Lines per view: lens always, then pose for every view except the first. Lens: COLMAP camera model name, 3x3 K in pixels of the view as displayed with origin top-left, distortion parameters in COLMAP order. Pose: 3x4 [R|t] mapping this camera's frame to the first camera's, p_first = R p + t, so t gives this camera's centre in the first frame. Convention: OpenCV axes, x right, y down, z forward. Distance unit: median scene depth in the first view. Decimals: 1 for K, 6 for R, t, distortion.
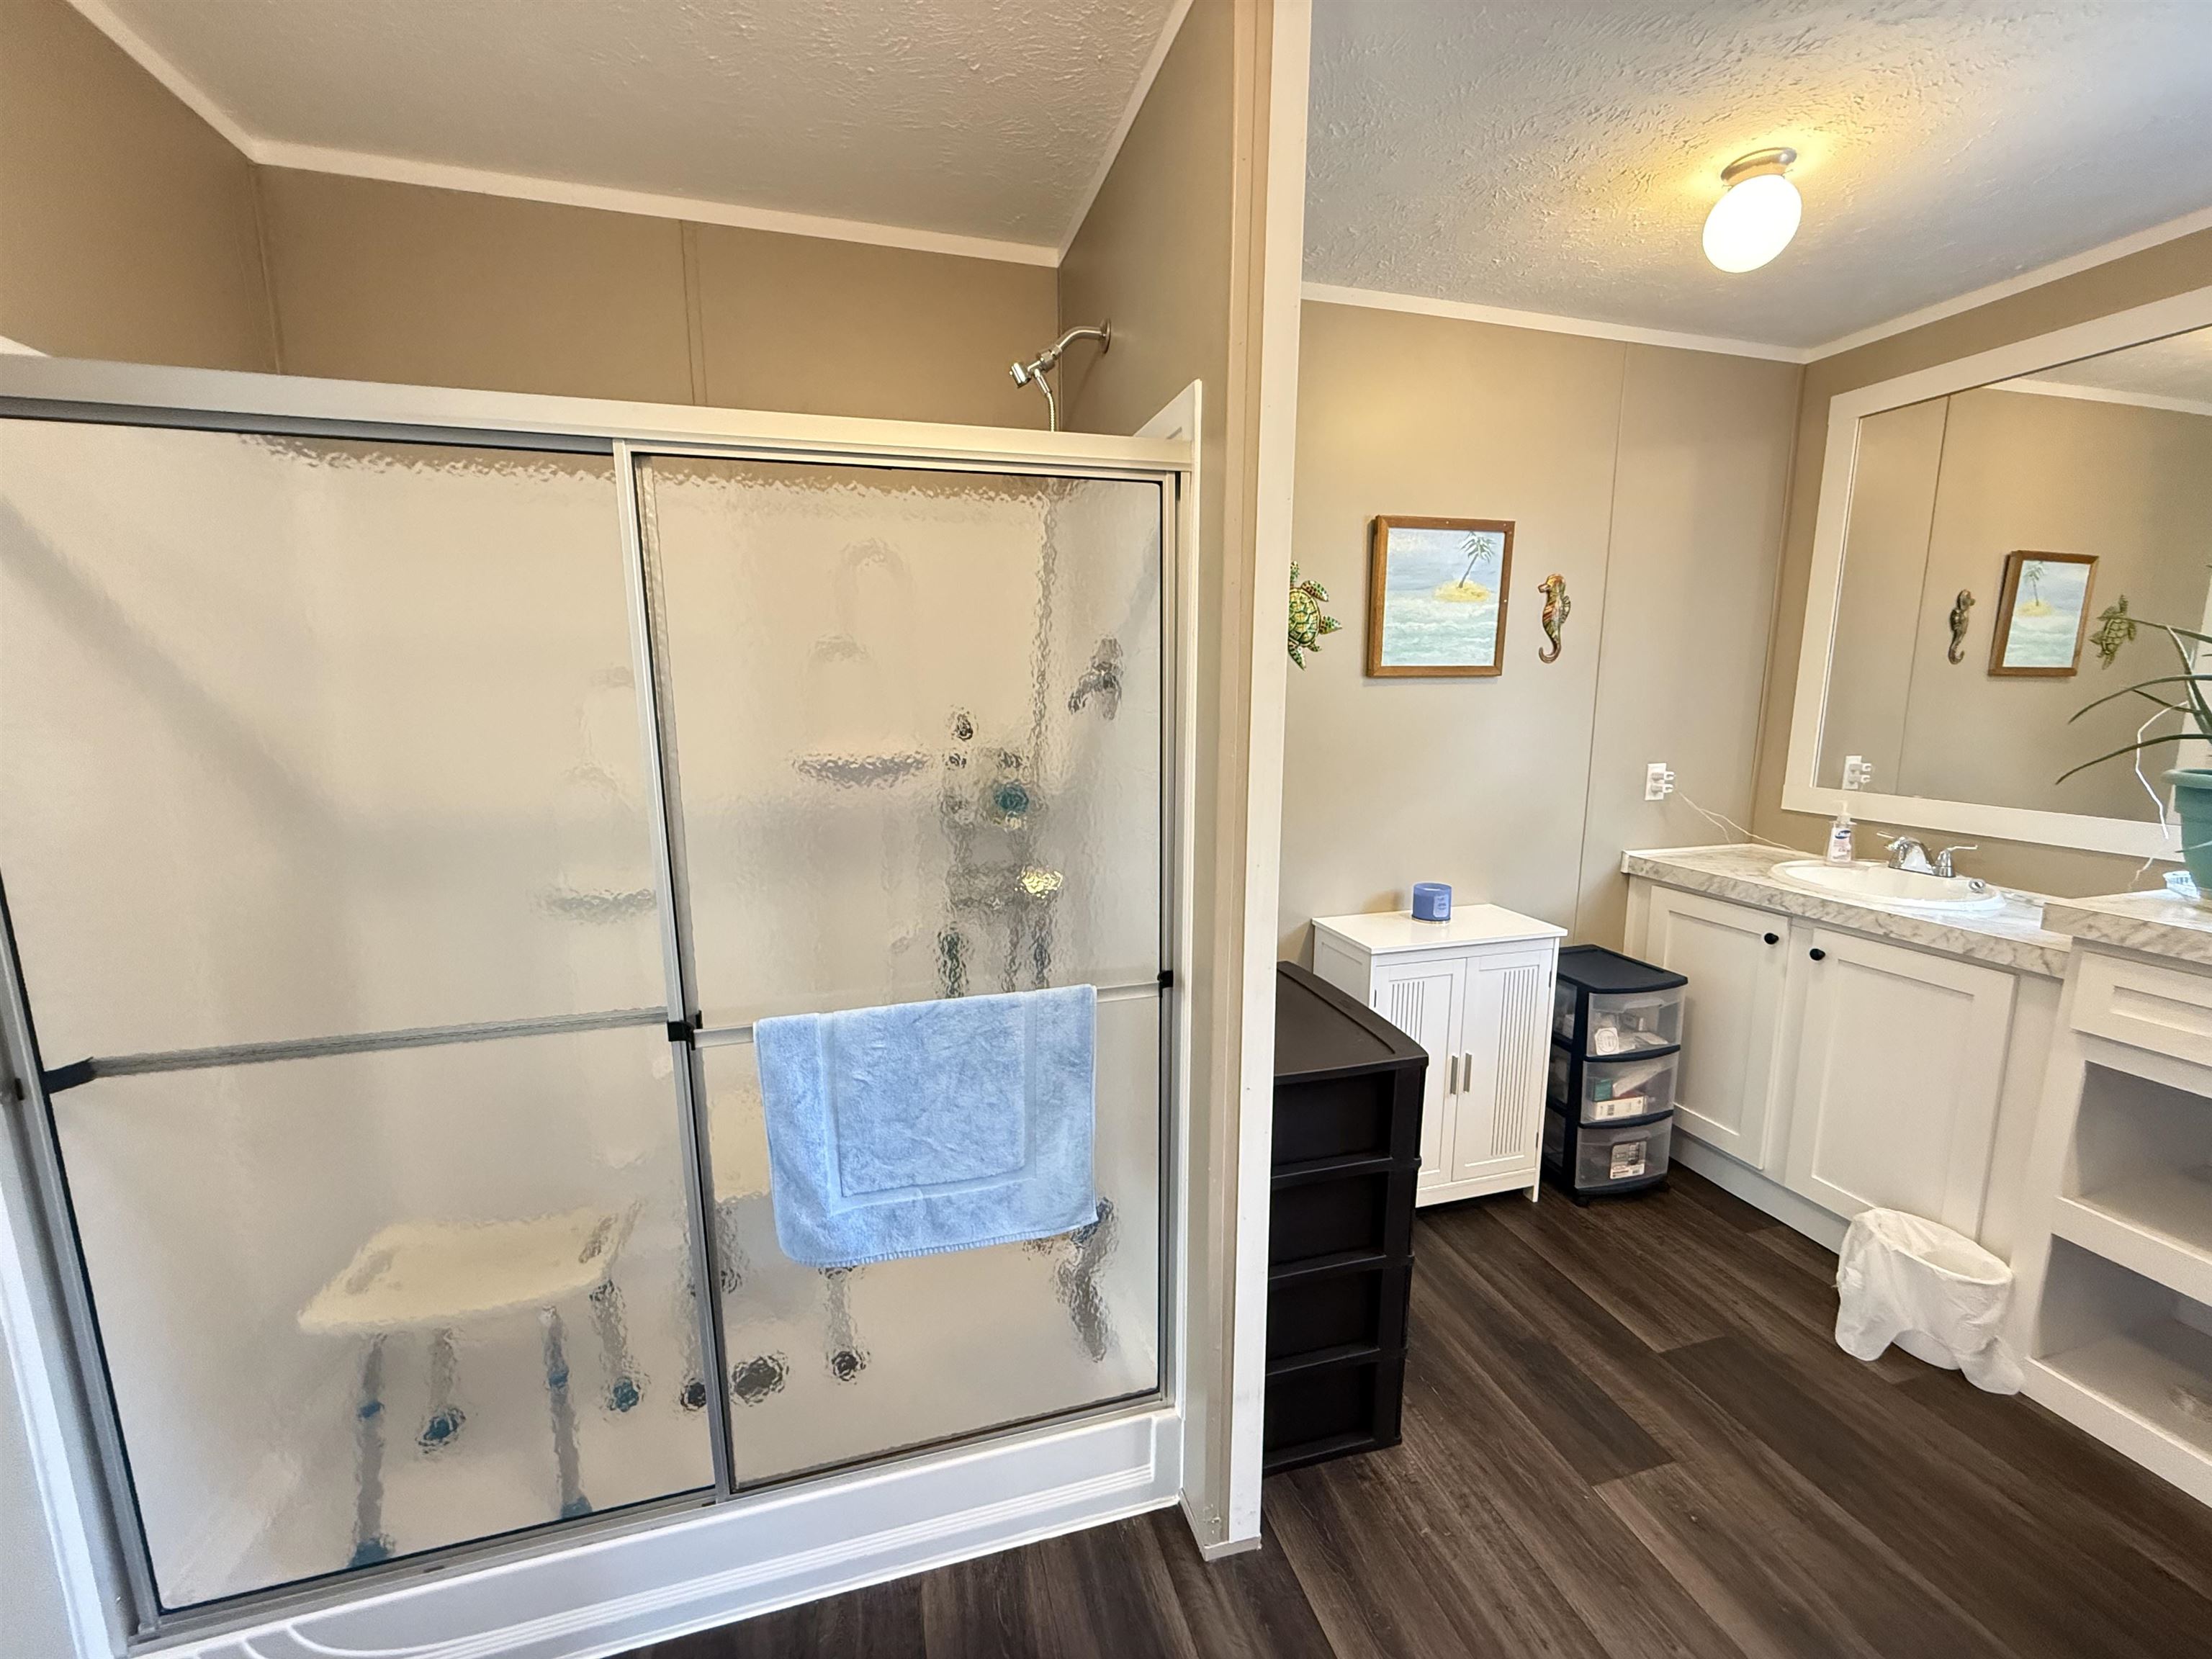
lens RADIAL K [[882.2, 0, 1106.0], [0, 882.2, 829.5], [0, 0, 1]] dist [-0.000183, 0.000047]
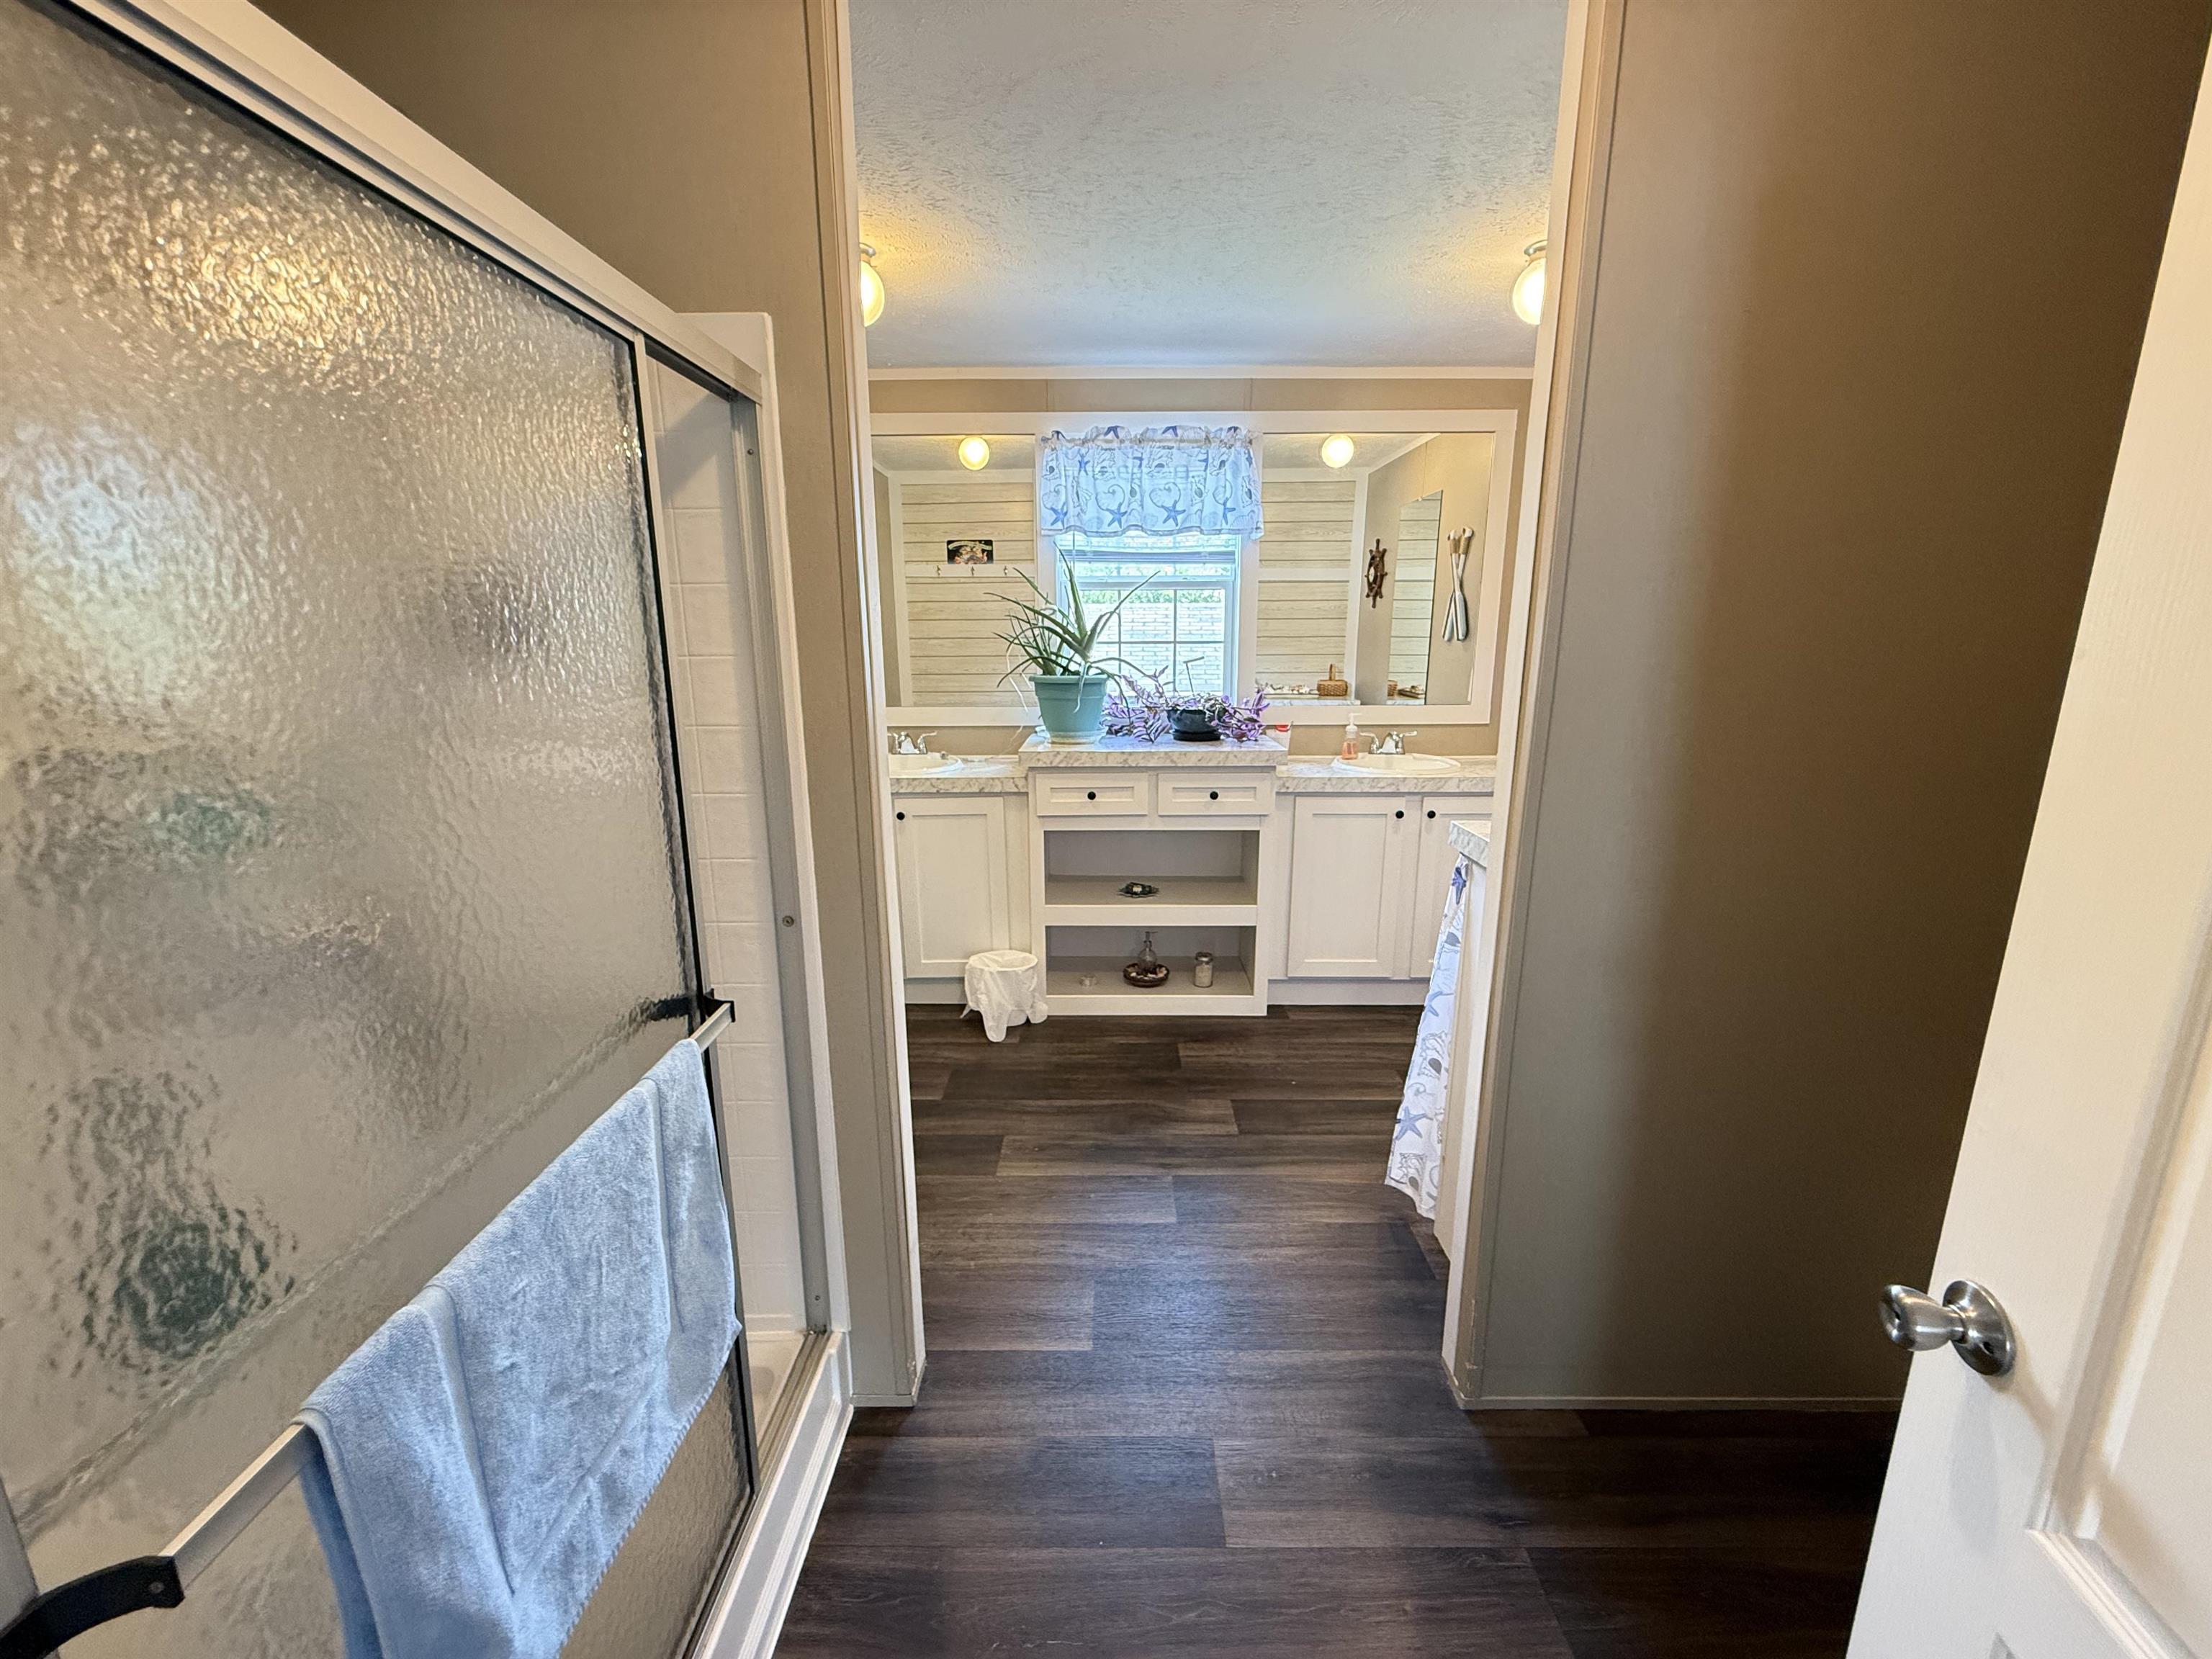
lens RADIAL K [[882.2, 0, 1106.0], [0, 882.2, 829.5], [0, 0, 1]] dist [-0.000183, 0.000047]
pose [[0.277755, -0.207332, 0.938012, -0.449238], [0.160128, 0.972764, 0.167597, -0.026252], [-0.947212, 0.103651, 0.303390, 0.211517]]
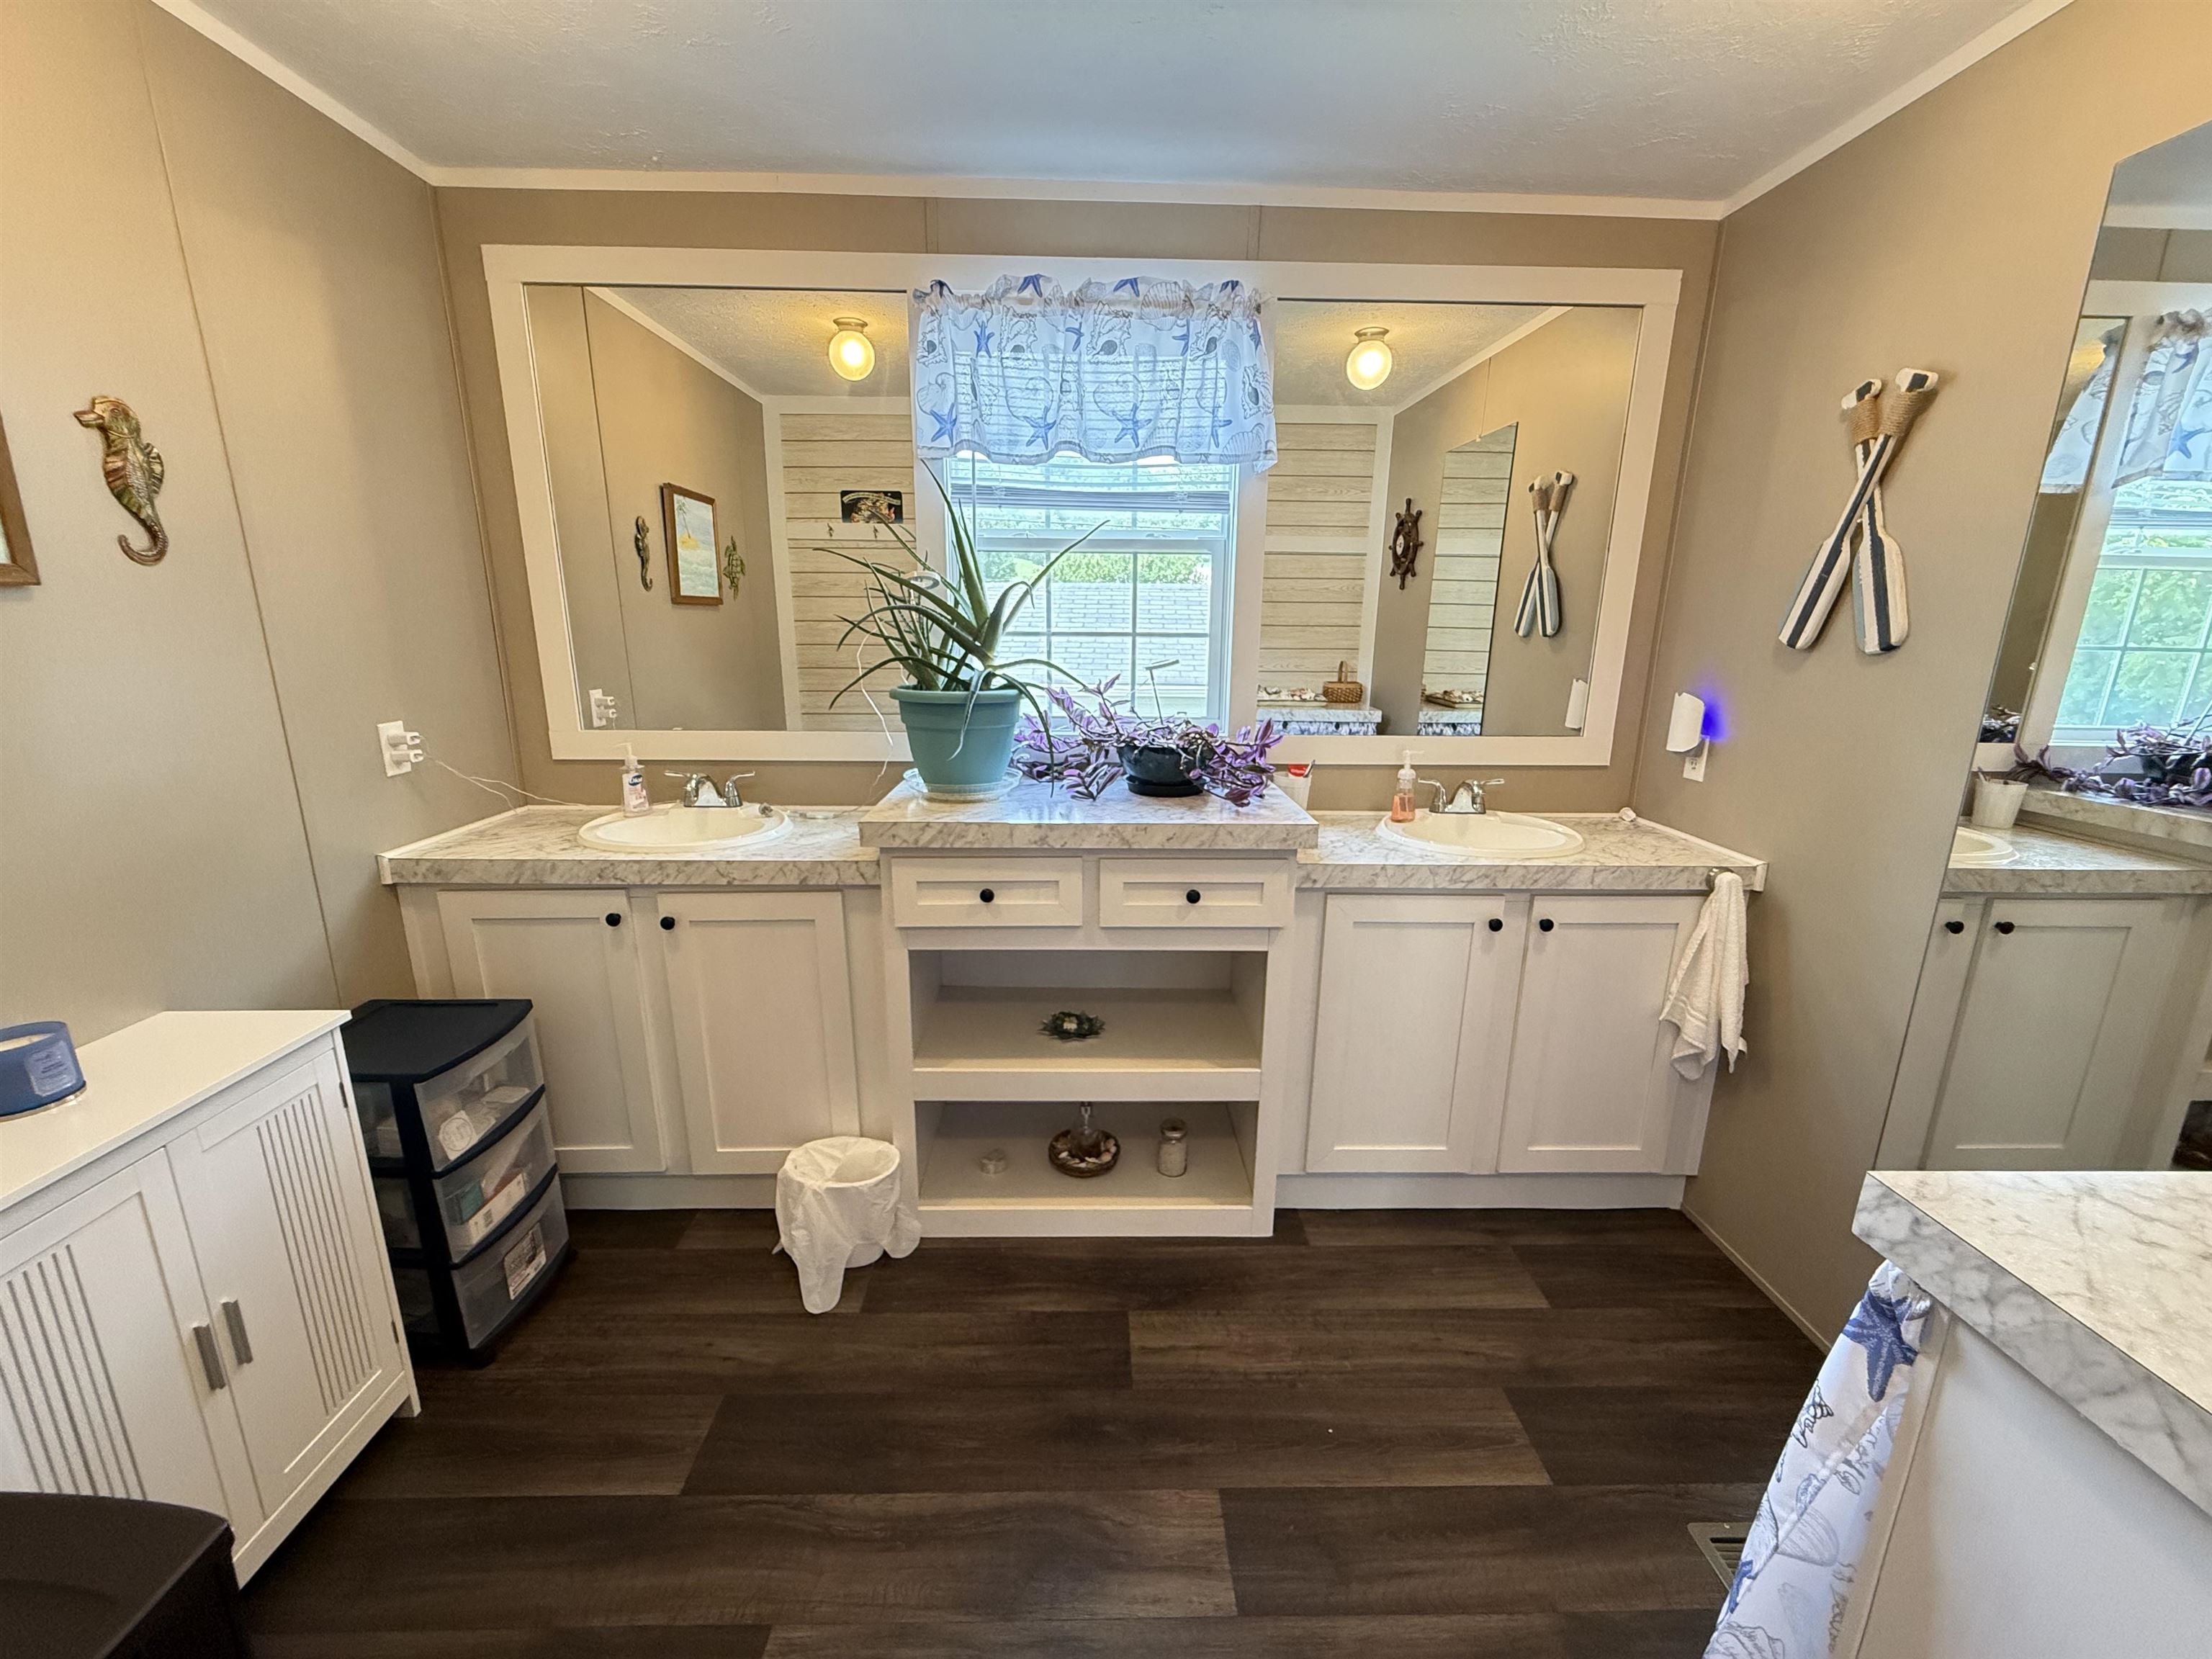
lens RADIAL K [[882.2, 0, 1106.0], [0, 882.2, 829.5], [0, 0, 1]] dist [-0.000183, 0.000047]
pose [[0.251692, -0.222947, 0.941778, 0.100768], [0.146904, 0.970630, 0.190517, -0.047920], [-0.956593, 0.090400, 0.277052, 0.305197]]
